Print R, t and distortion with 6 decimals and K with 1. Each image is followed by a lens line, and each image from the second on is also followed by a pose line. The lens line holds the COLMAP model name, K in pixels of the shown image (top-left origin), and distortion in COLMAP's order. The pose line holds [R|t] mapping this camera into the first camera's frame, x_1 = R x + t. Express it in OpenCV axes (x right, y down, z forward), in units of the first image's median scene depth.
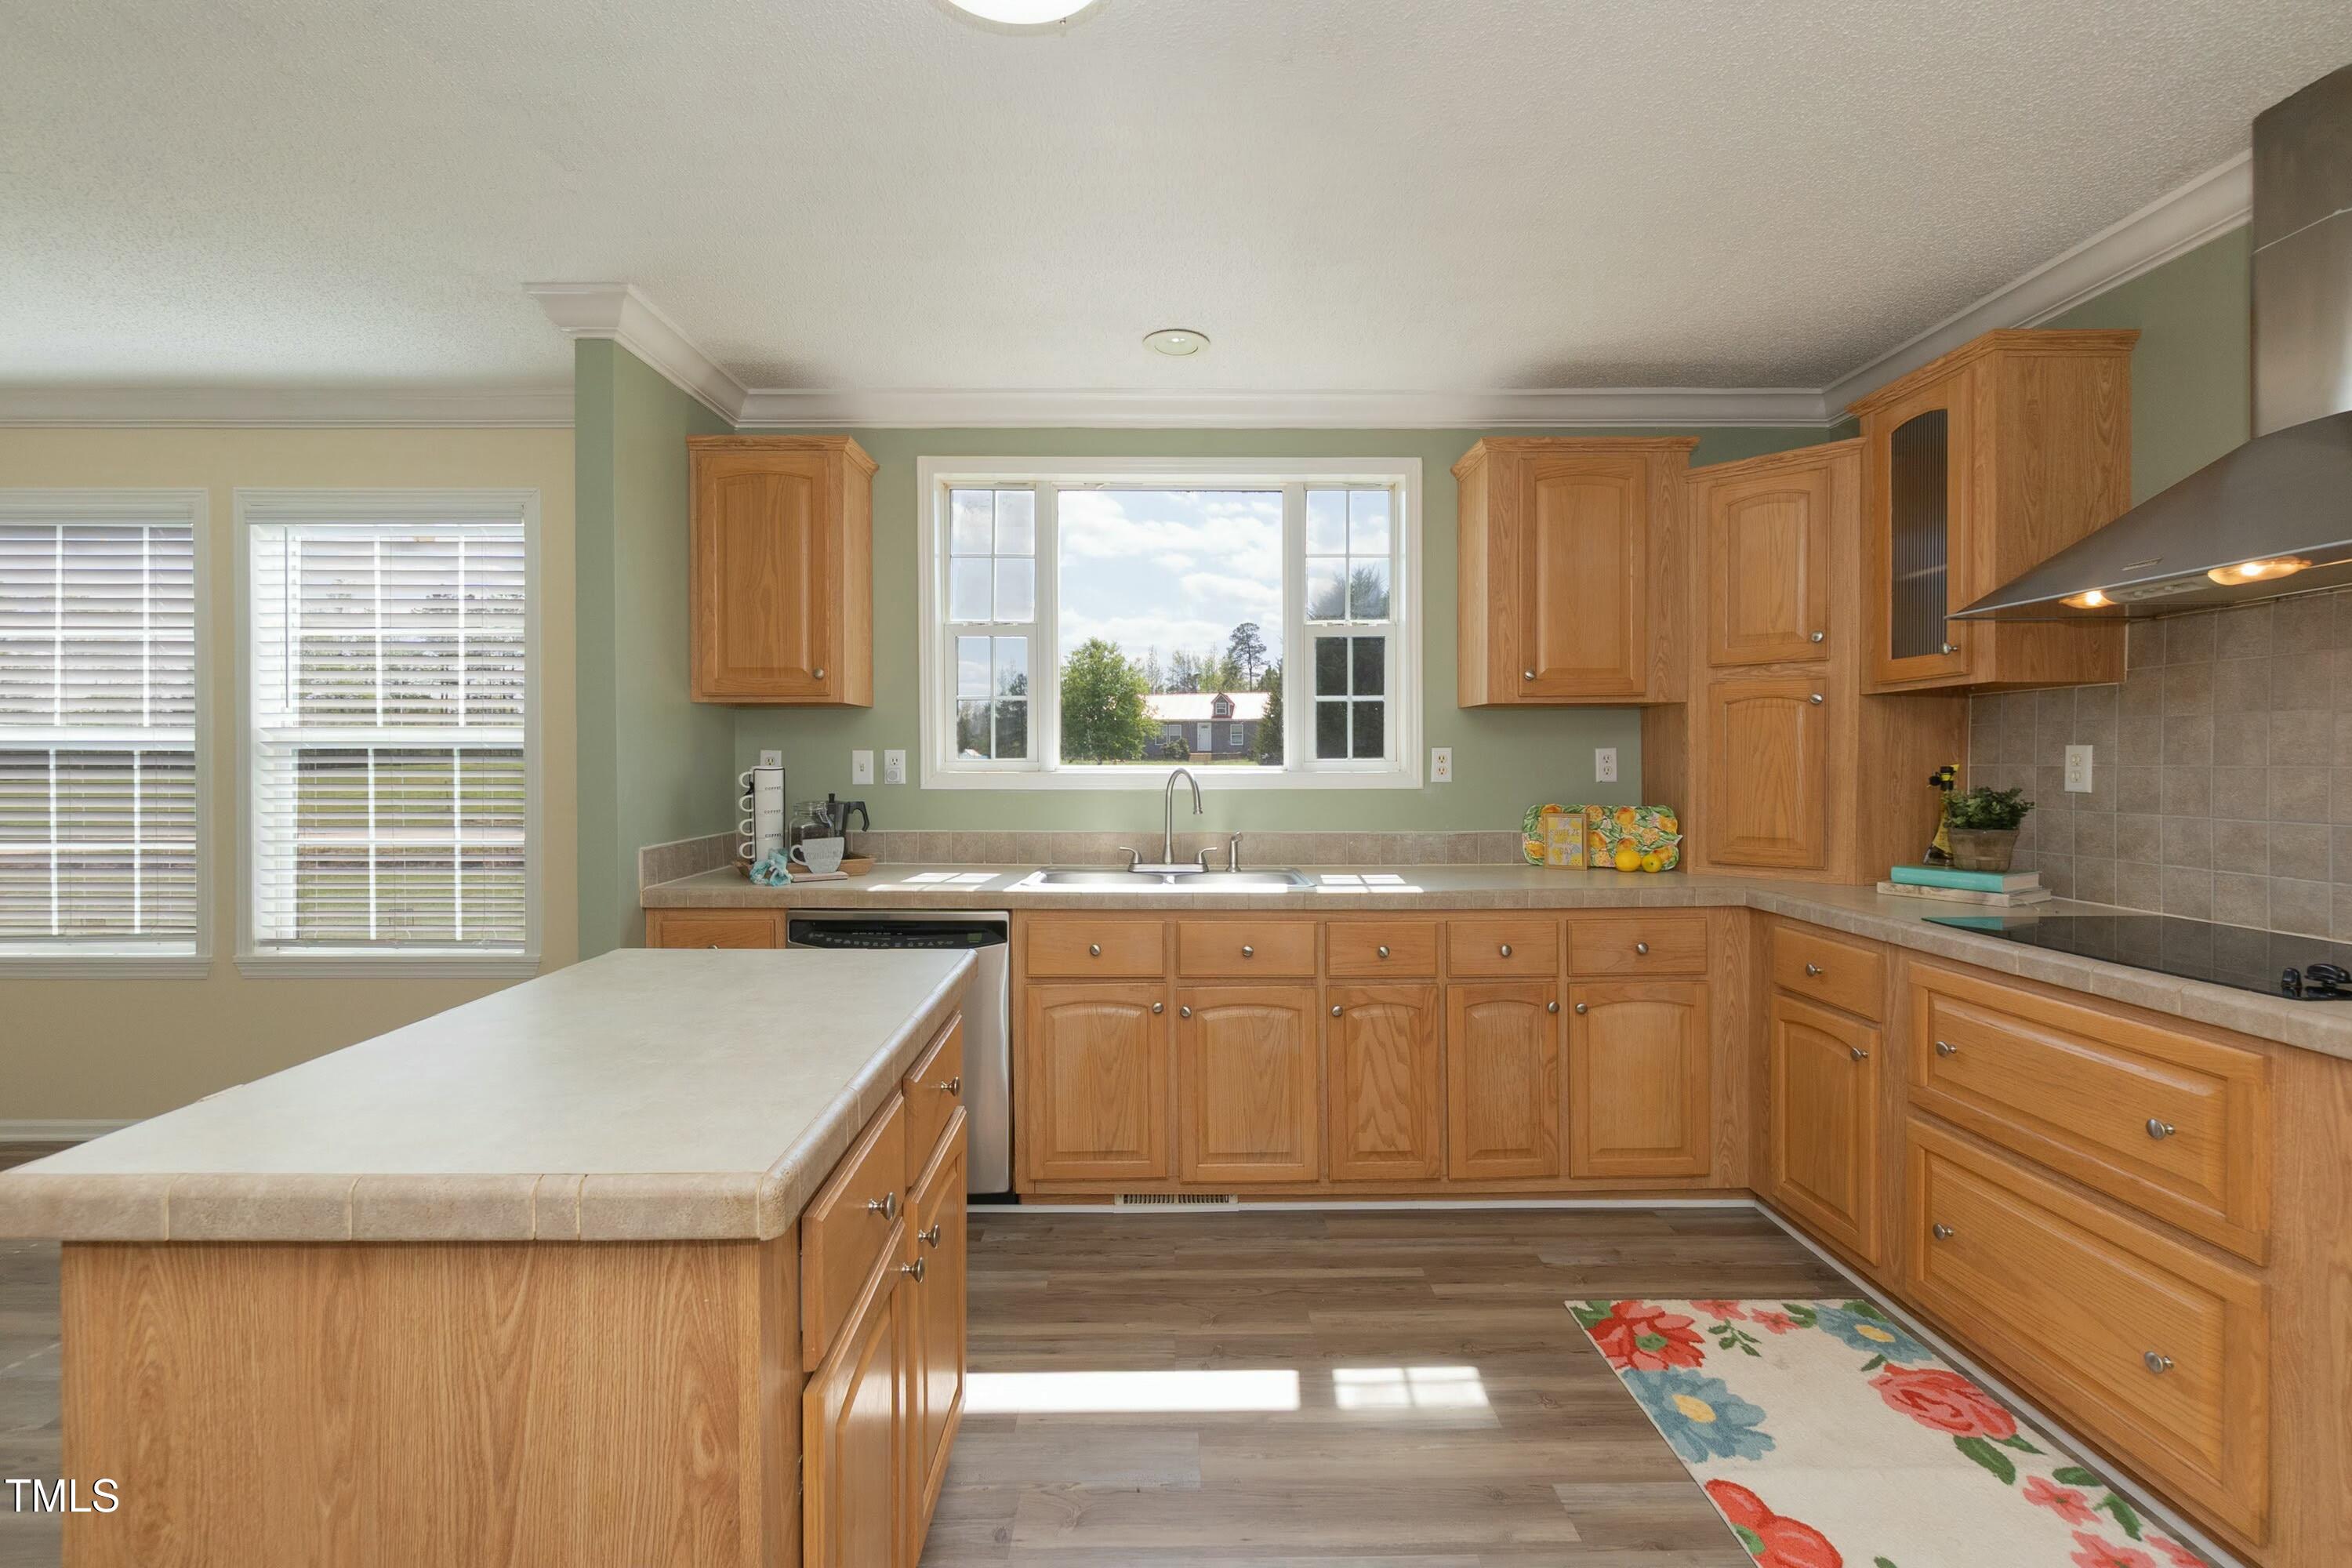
lens RADIAL K [[1017.2, 0, 1165.9], [0, 1017.2, 767.4], [0, 0, 1]] dist [-0.002788, -0.000295]
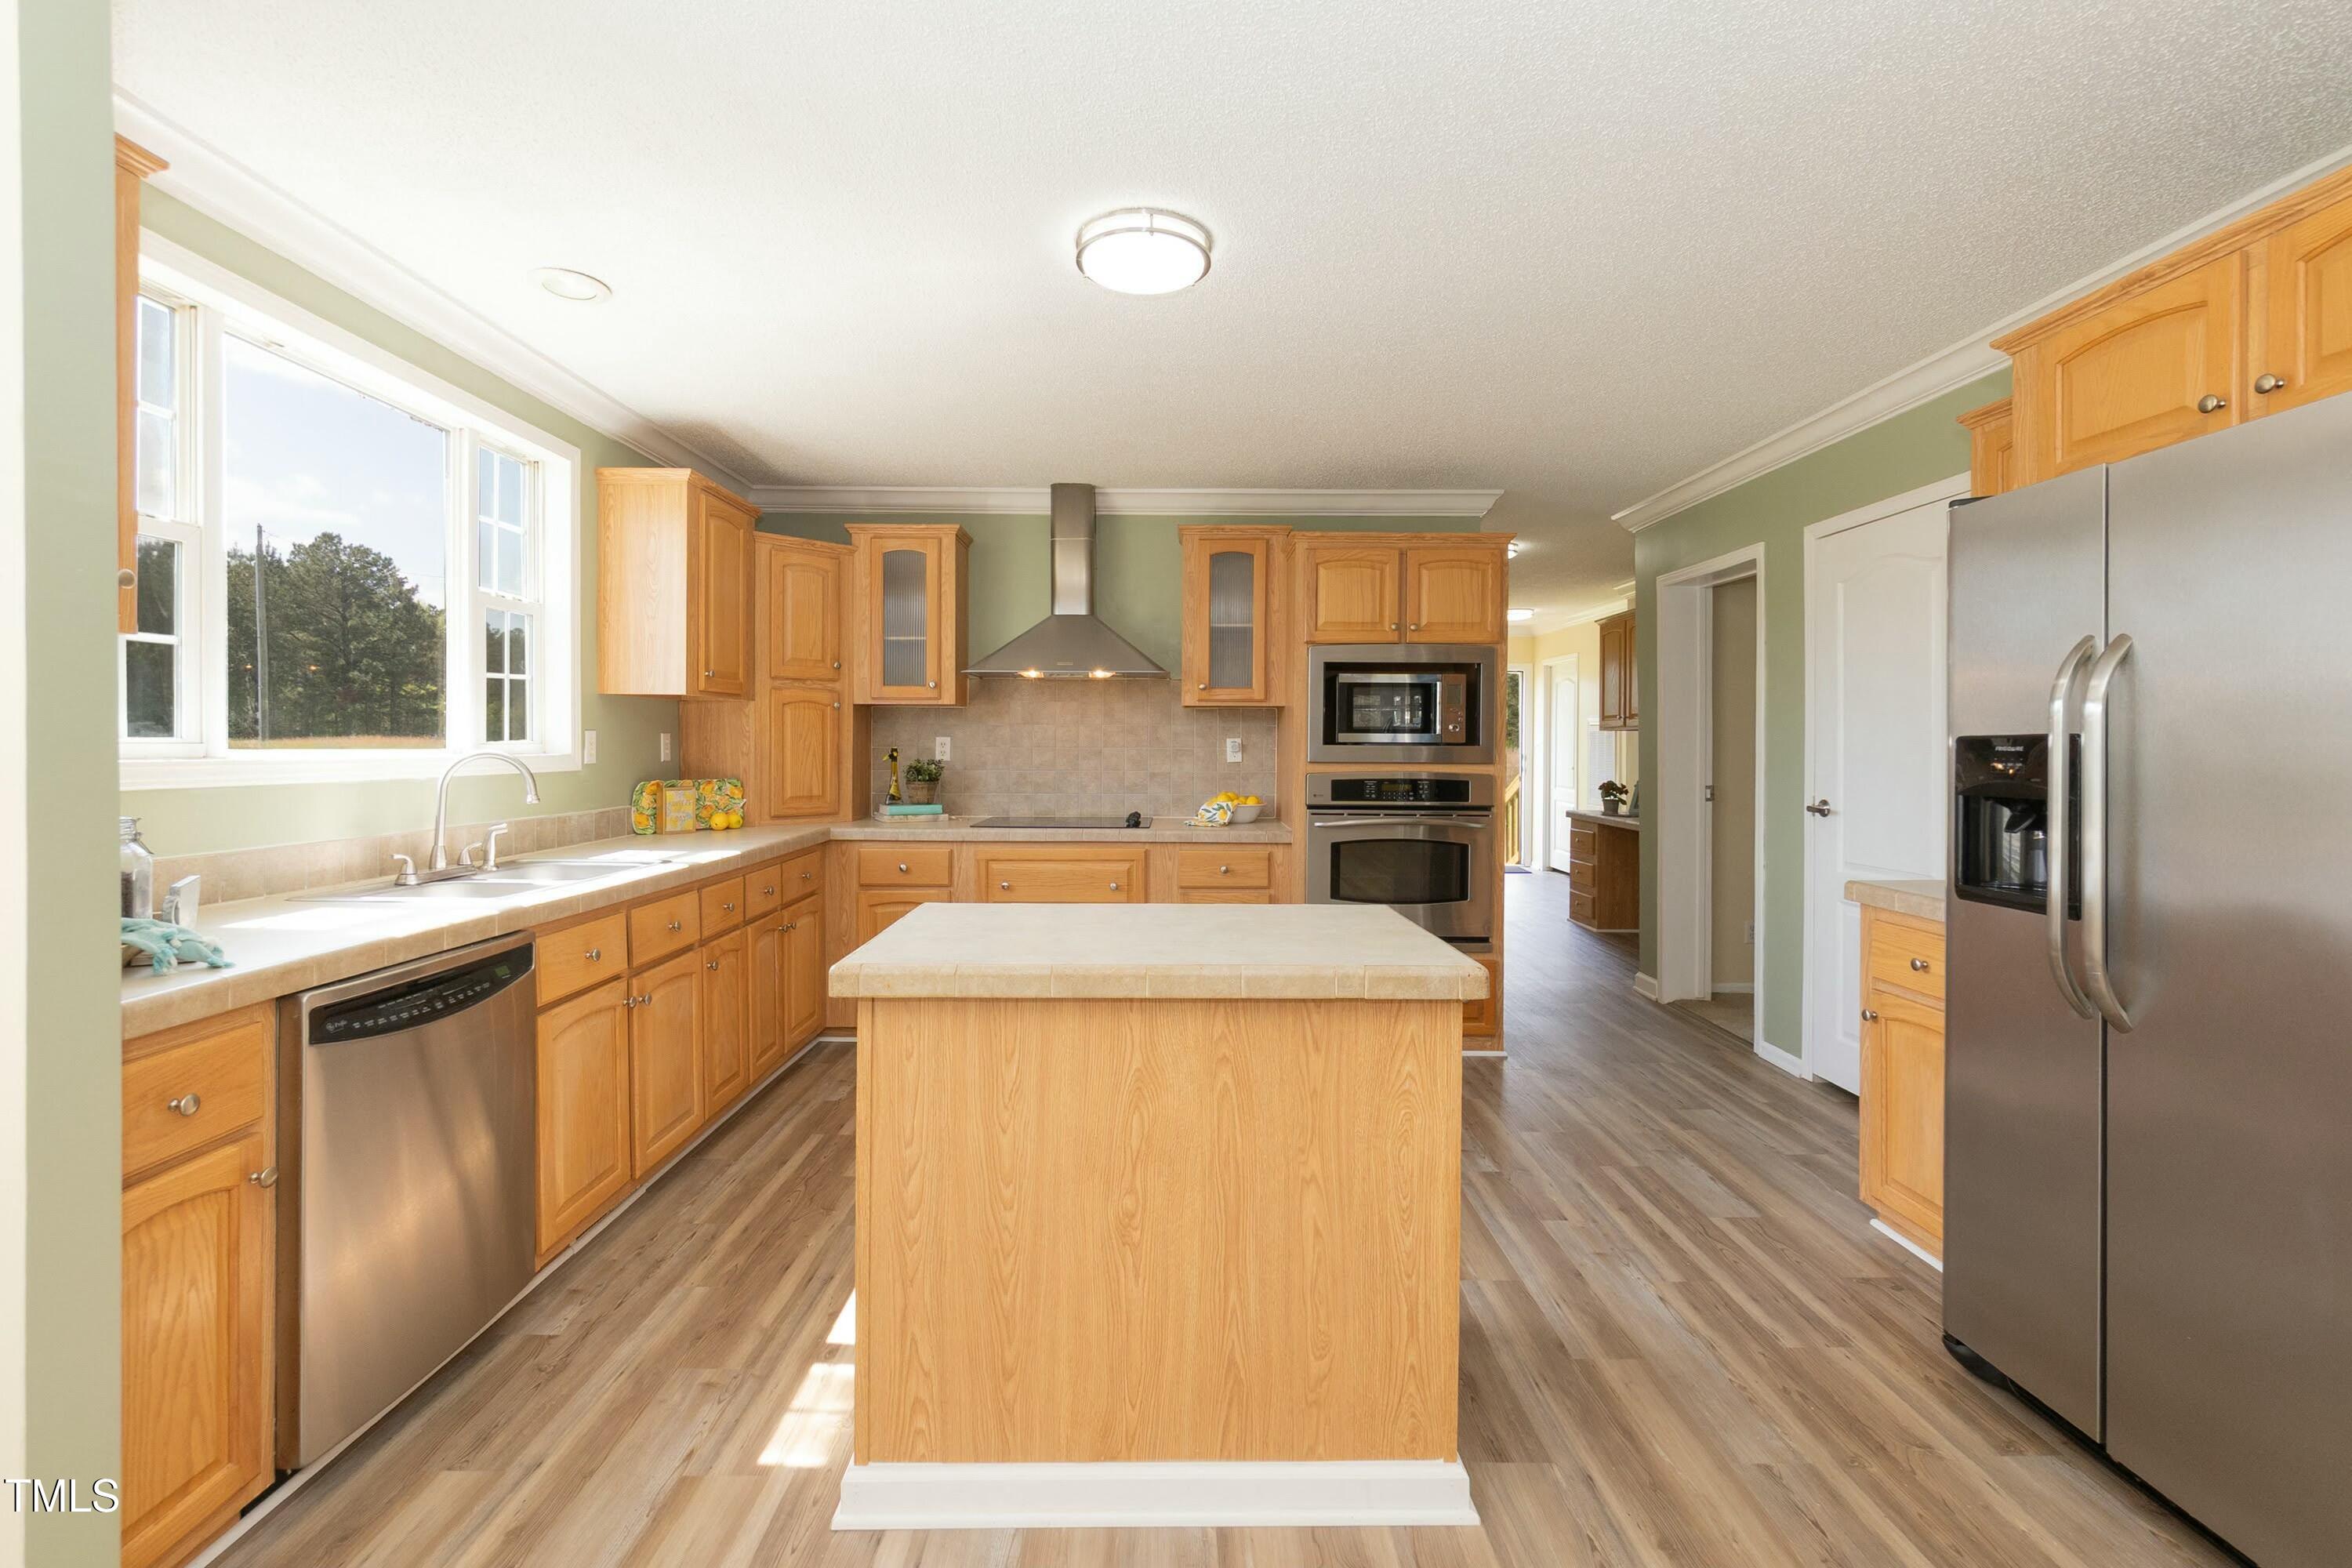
lens RADIAL K [[1019.4, 0, 1174.6], [0, 1019.4, 754.5], [0, 0, 1]] dist [-0.006641, -0.000110]
pose [[-0.003373, -0.007821, 0.999964, -1.157350], [0.002600, 0.999966, 0.007829, -0.002794], [-0.999991, 0.002626, -0.003352, 0.596434]]
